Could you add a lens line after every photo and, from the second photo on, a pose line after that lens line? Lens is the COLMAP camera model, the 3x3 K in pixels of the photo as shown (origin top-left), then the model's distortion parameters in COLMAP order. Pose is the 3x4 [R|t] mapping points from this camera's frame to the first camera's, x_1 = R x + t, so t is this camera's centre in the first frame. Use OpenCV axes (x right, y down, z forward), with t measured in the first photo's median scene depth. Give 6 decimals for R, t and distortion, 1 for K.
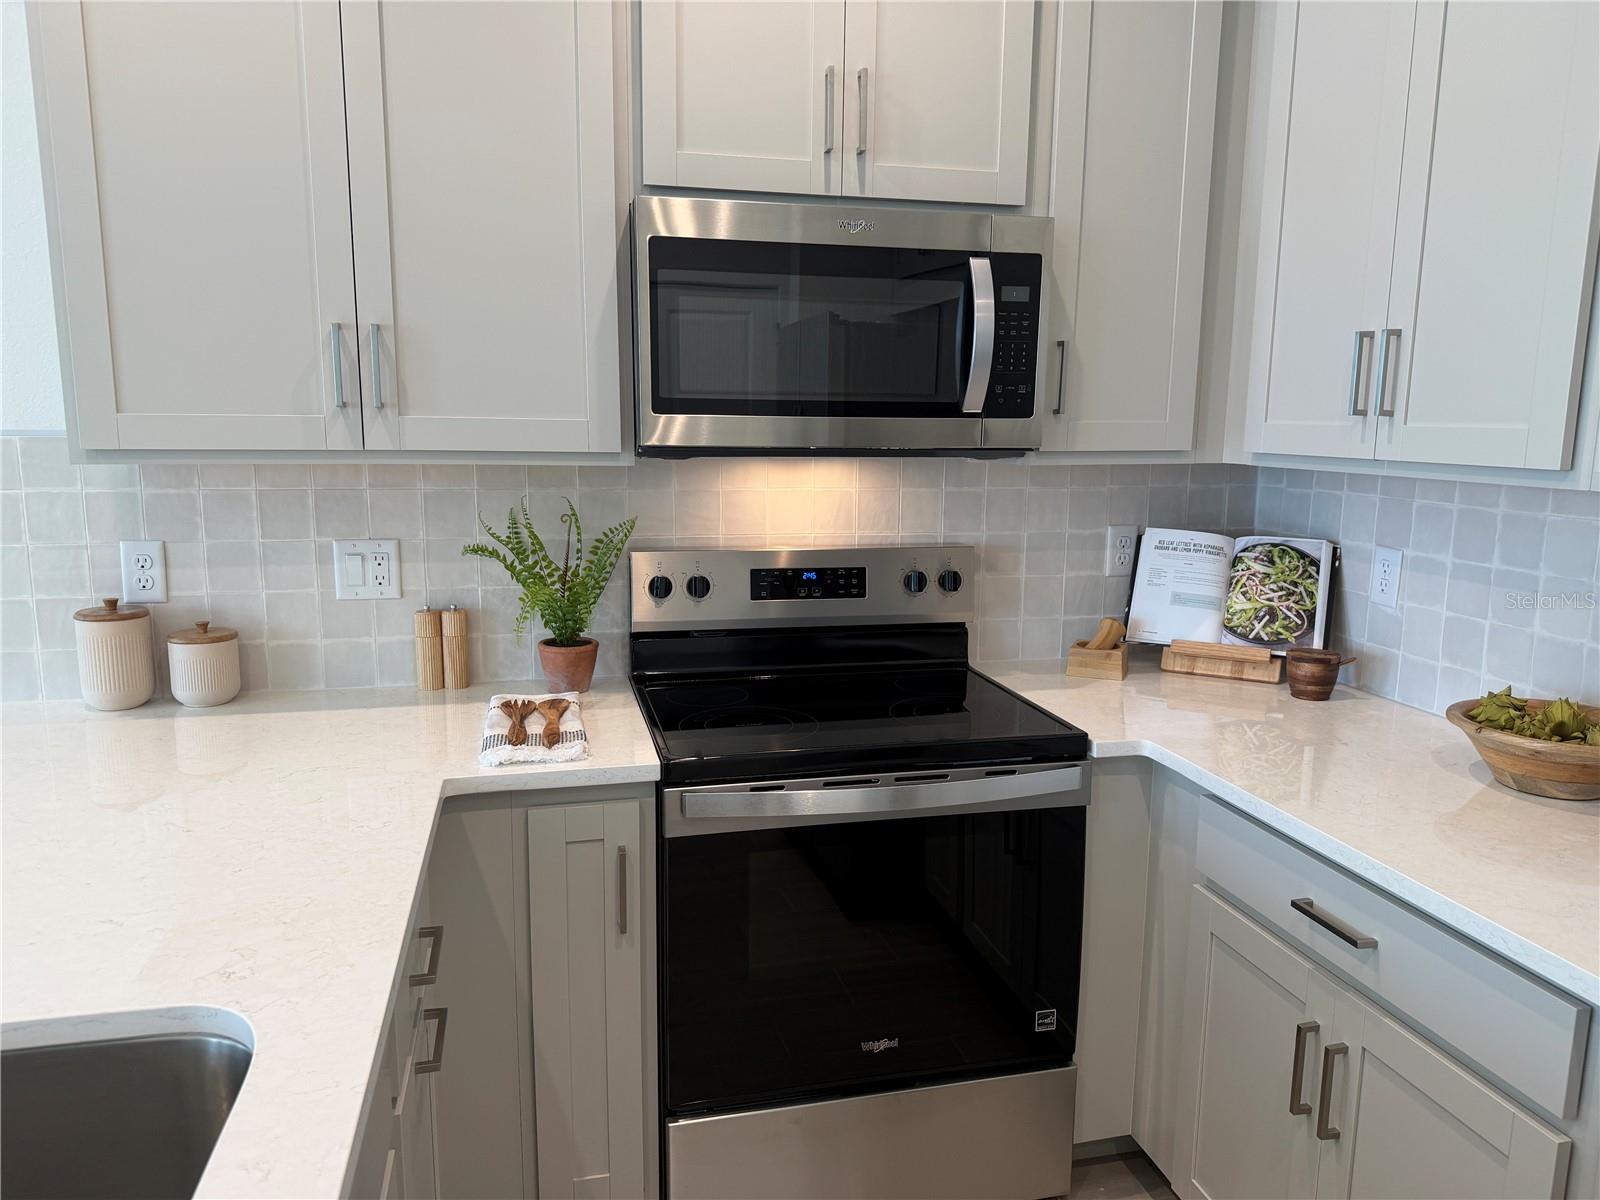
lens RADIAL K [[1115.3, 0, 800.0], [0, 1115.3, 600.0], [0, 0, 1]] dist [0.104419, -0.158270]
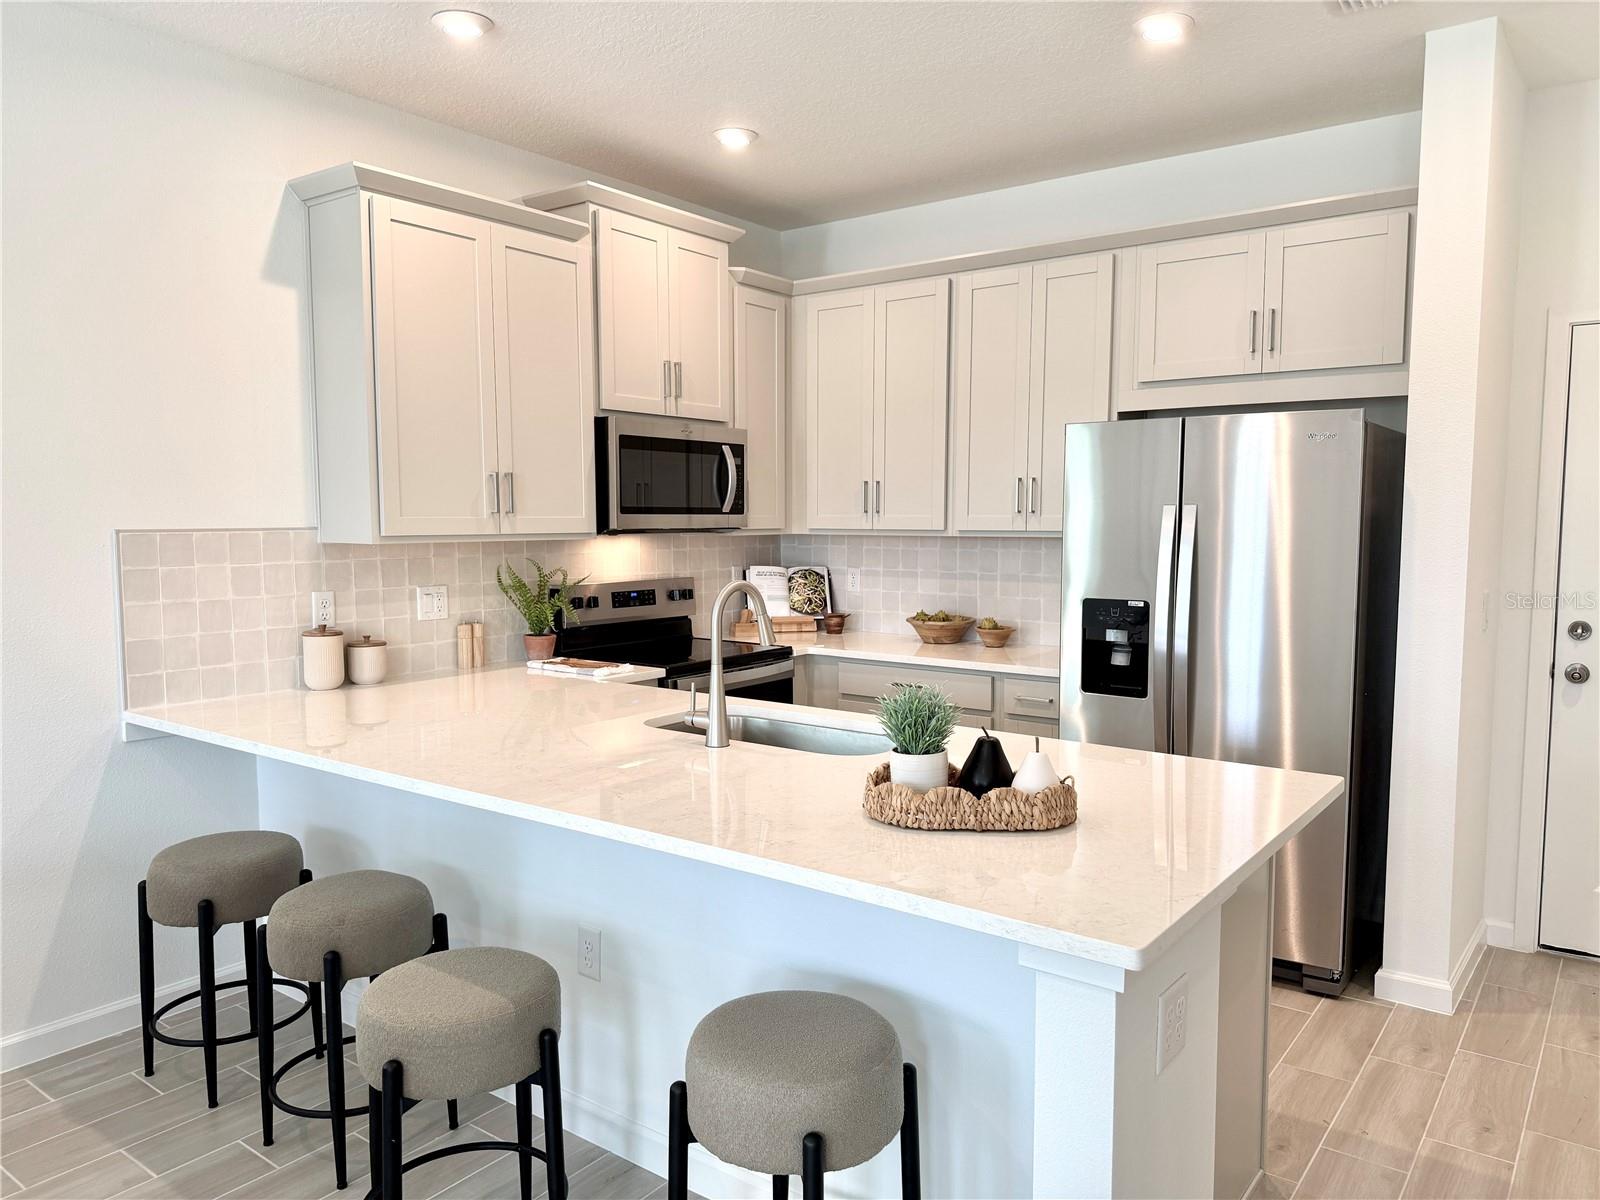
lens RADIAL K [[1115.3, 0, 800.0], [0, 1115.3, 600.0], [0, 0, 1]] dist [0.104419, -0.158270]
pose [[0.764441, -0.059501, 0.641943, -1.072146], [0.111187, 0.992979, -0.040366, 0.103519], [-0.635034, 0.102233, 0.765689, -0.713541]]
